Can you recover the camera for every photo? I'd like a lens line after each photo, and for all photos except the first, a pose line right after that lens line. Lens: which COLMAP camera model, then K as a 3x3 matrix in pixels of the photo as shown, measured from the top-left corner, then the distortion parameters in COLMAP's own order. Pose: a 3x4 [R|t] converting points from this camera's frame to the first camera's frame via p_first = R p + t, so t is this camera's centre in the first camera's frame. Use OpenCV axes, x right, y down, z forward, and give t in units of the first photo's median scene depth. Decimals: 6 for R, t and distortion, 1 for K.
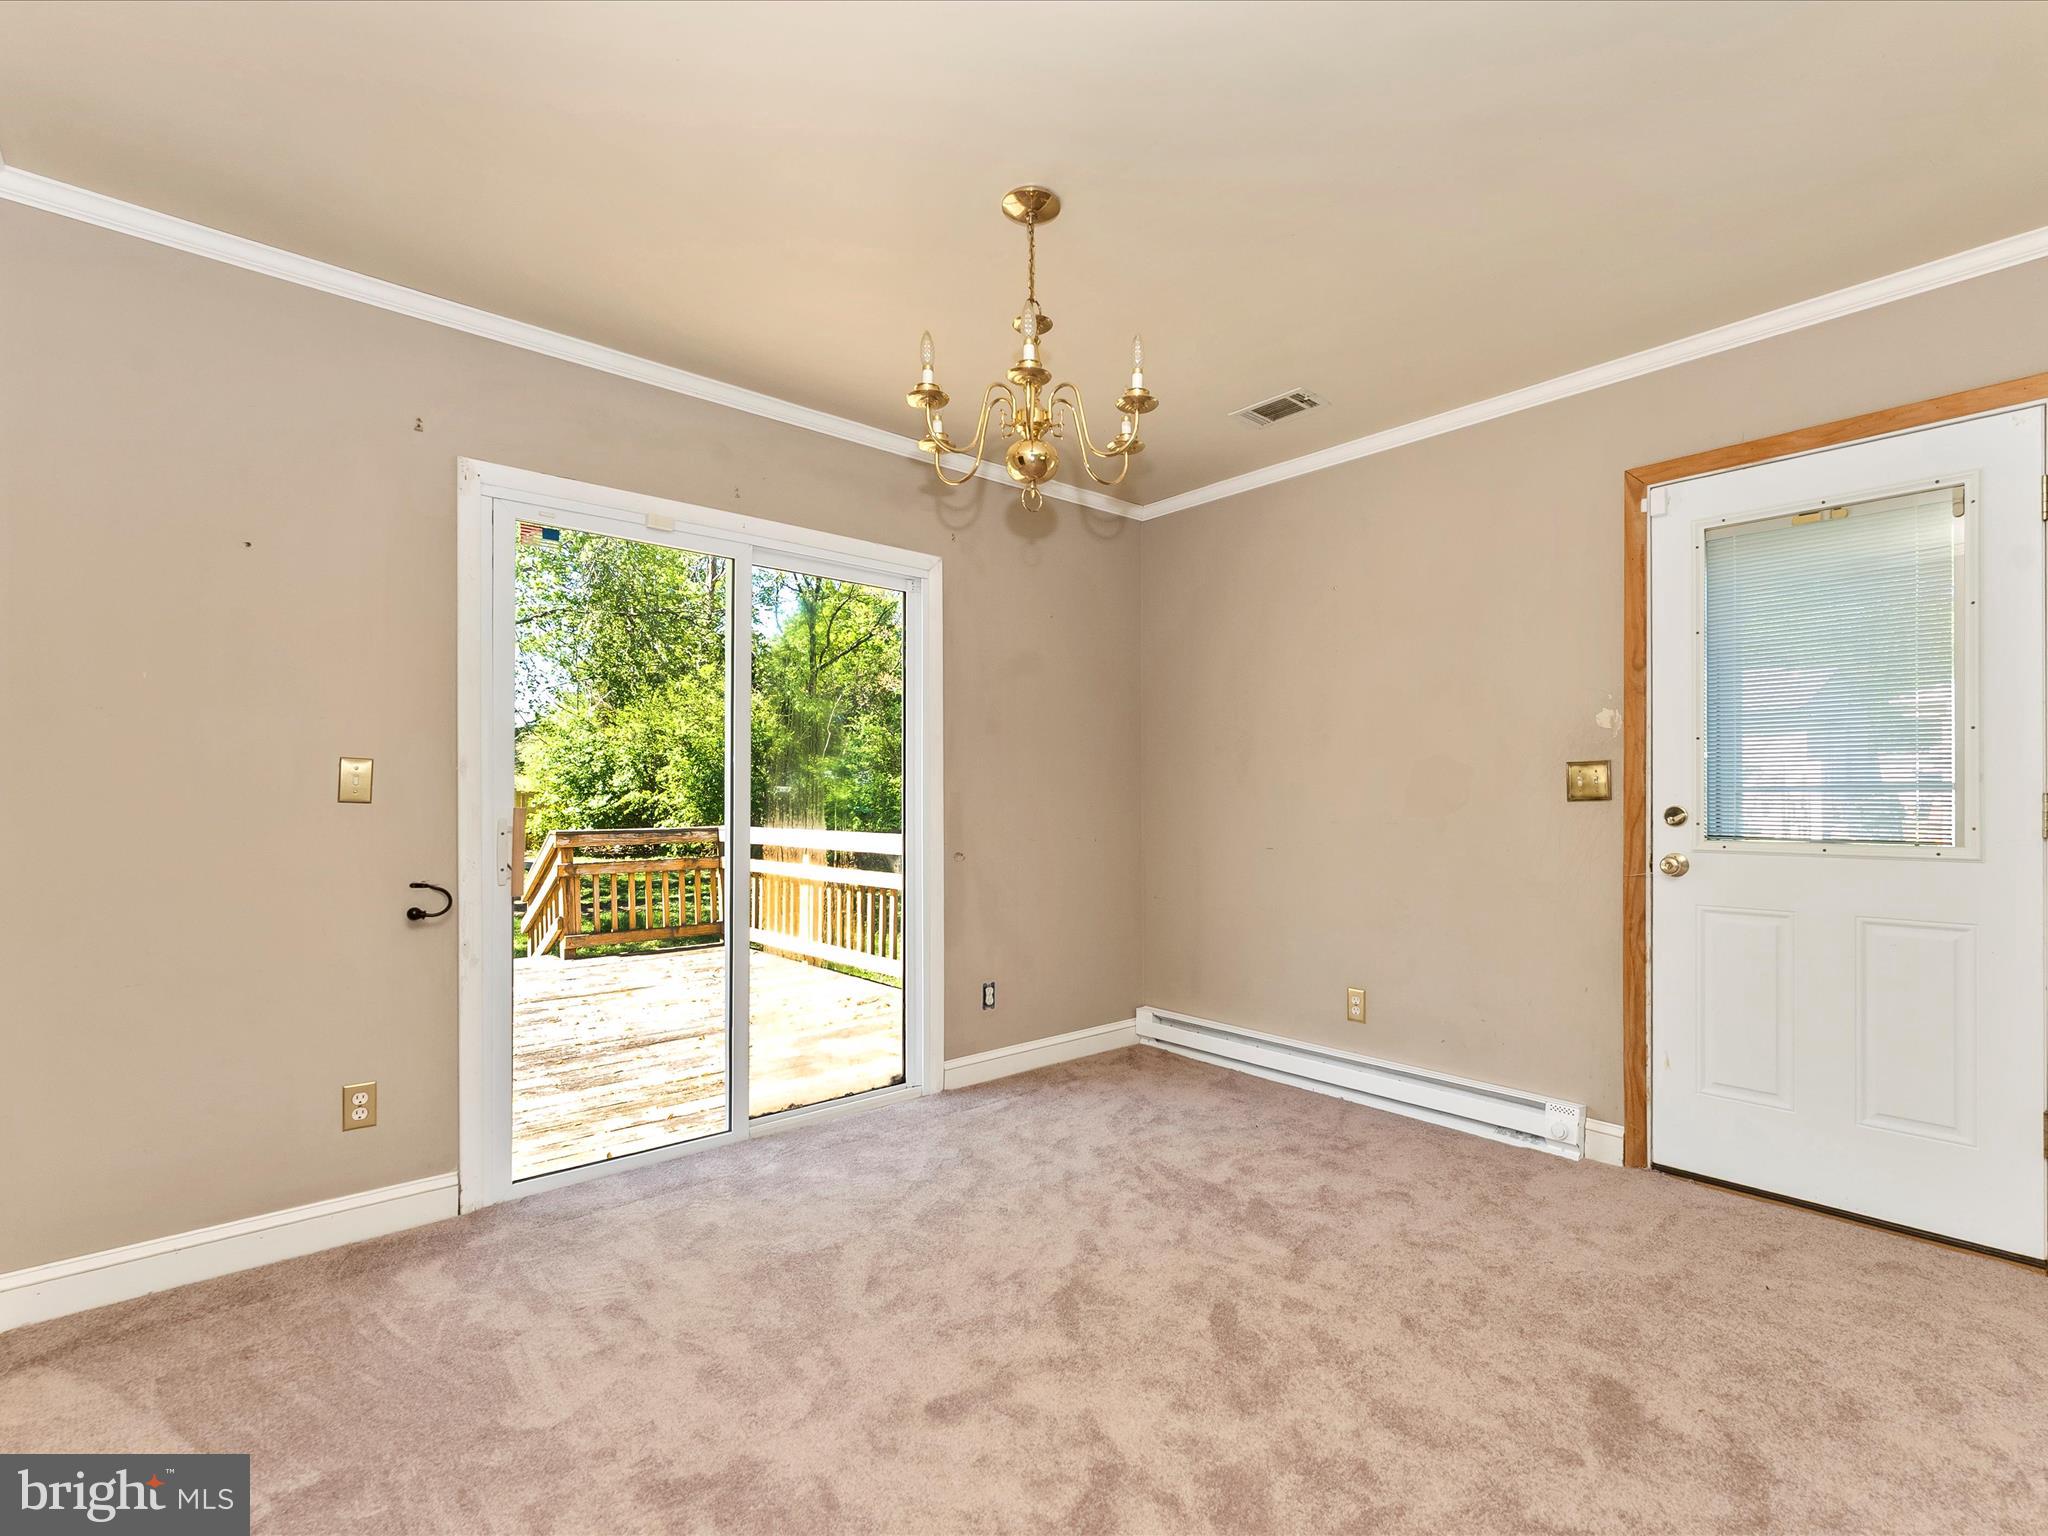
lens RADIAL K [[943.8, 0, 1022.7], [0, 943.8, 791.4], [0, 0, 1]] dist [-0.001837, -0.000294]
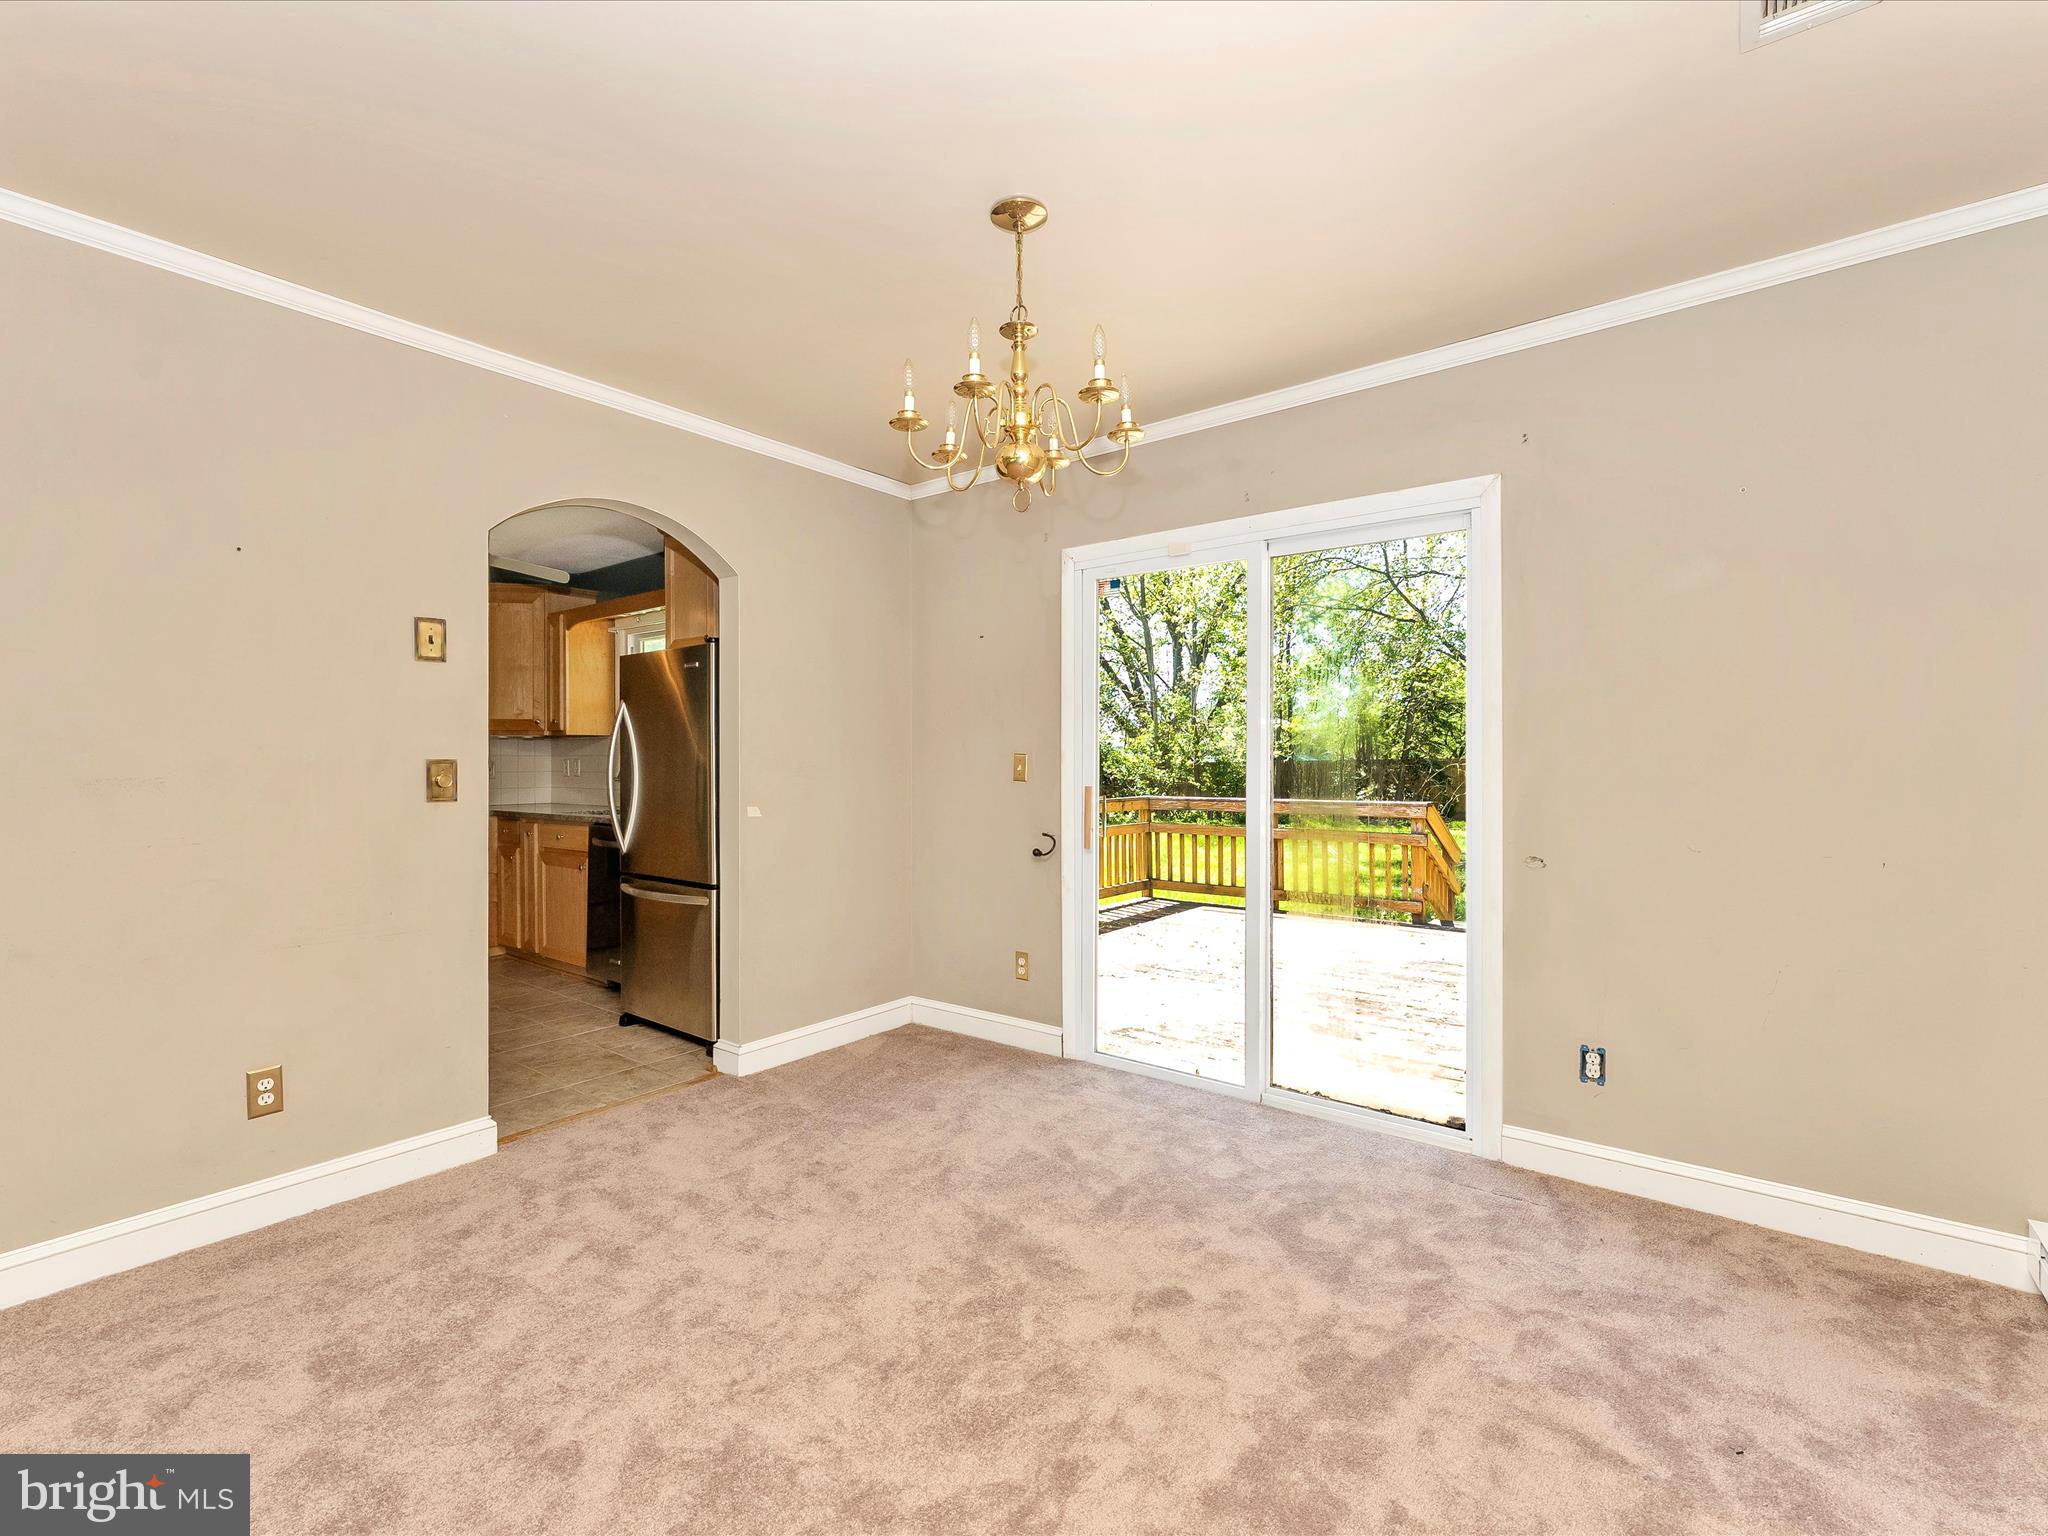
lens RADIAL K [[914.3, 0, 1058.7], [0, 914.3, 766.9], [0, 0, 1]] dist [0.001414, 0.000570]
pose [[0.205889, -0.001664, -0.978574, 0.758793], [0.003886, 0.999992, -0.000883, -0.009587], [0.978568, -0.003621, 0.205894, 0.645469]]
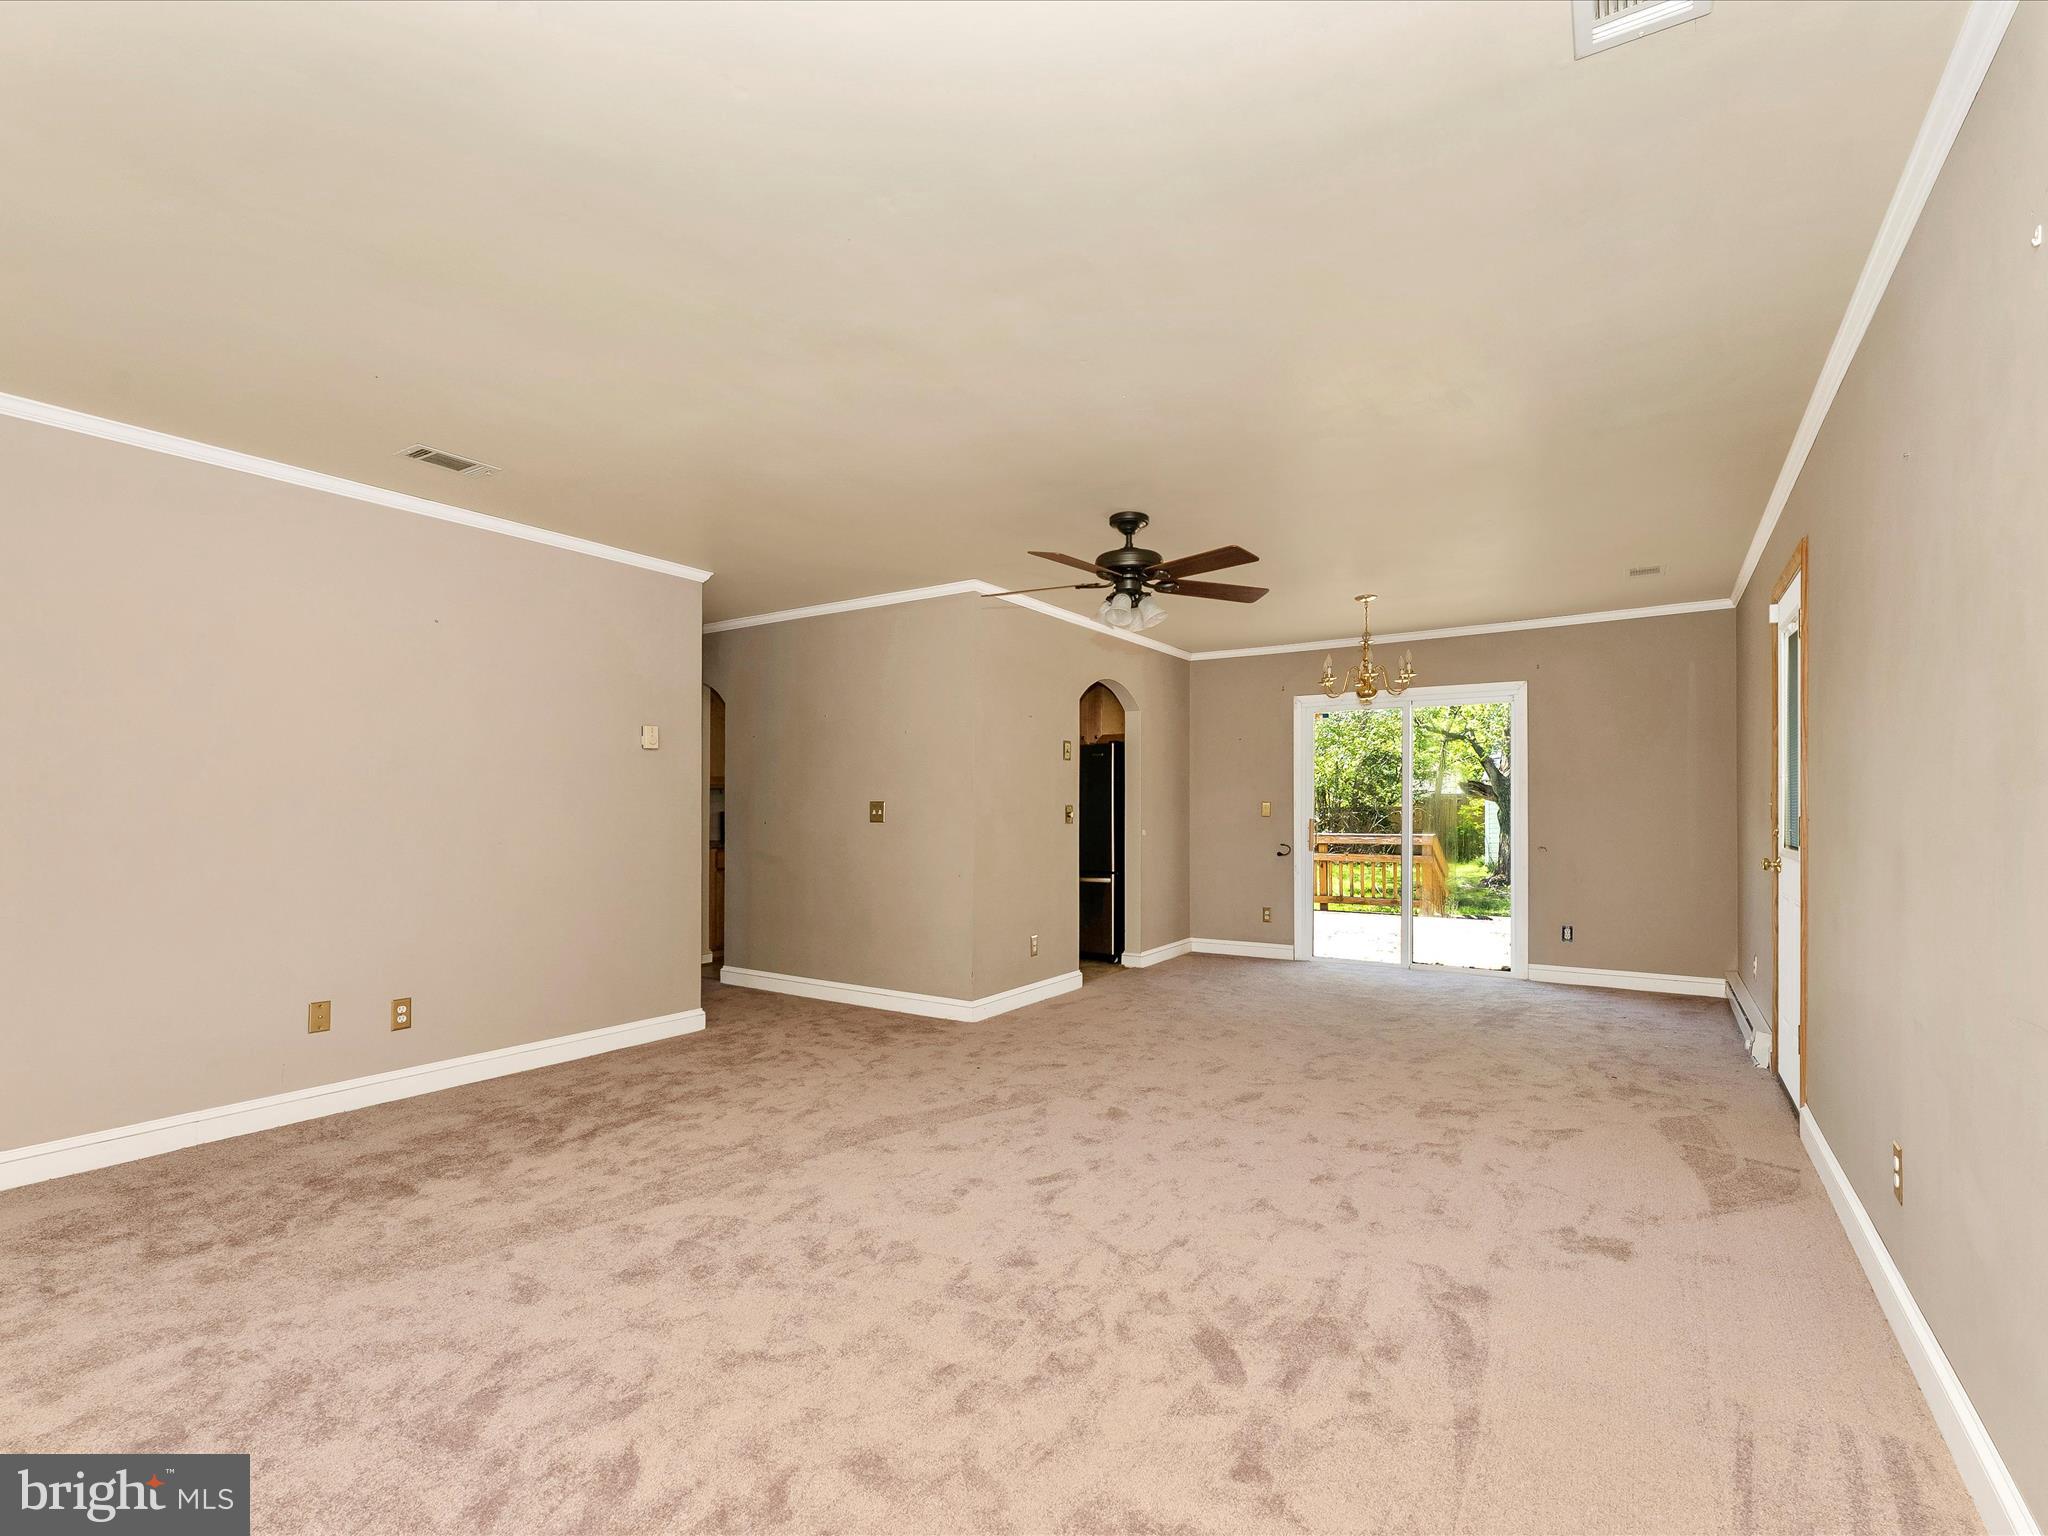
lens RADIAL K [[913.7, 0, 1061.4], [0, 913.7, 808.7], [0, 0, 1]] dist [-0.000093, 0.000088]
pose [[0.286357, -0.008057, -0.958089, 1.733875], [0.003509, 0.999967, -0.007360, 0.004902], [0.958117, -0.001255, 0.286376, -0.443762]]
